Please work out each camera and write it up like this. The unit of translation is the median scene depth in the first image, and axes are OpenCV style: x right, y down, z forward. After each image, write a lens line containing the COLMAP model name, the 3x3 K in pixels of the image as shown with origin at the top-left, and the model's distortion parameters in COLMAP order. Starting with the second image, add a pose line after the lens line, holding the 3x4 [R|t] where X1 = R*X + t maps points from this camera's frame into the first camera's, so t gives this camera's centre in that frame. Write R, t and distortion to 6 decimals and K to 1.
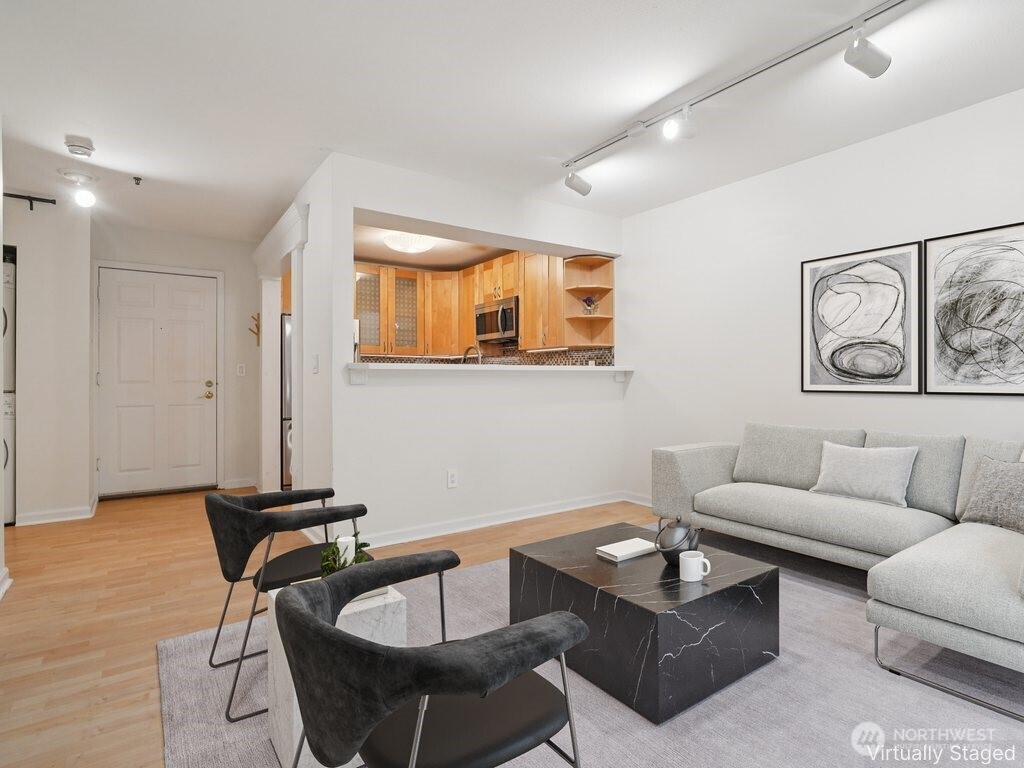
lens RADIAL K [[556.6, 0, 512.0], [0, 556.6, 384.0], [0, 0, 1]] dist [-0.006360, -0.000496]
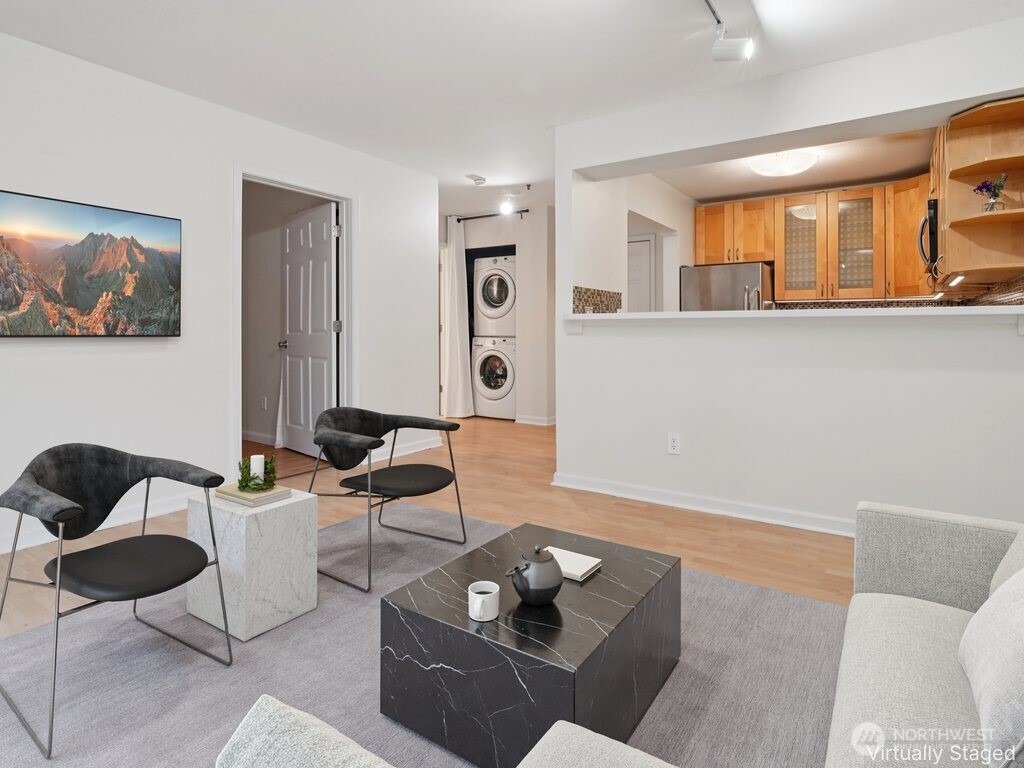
lens RADIAL K [[550.0, 0, 511.3], [0, 550.0, 343.3], [0, 0, 1]] dist [-0.000989, 0.000290]
pose [[0.360801, 0.024783, -0.932313, 0.428908], [-0.007972, 0.999692, 0.023489, -0.004003], [0.932609, -0.001042, 0.360888, 0.323464]]
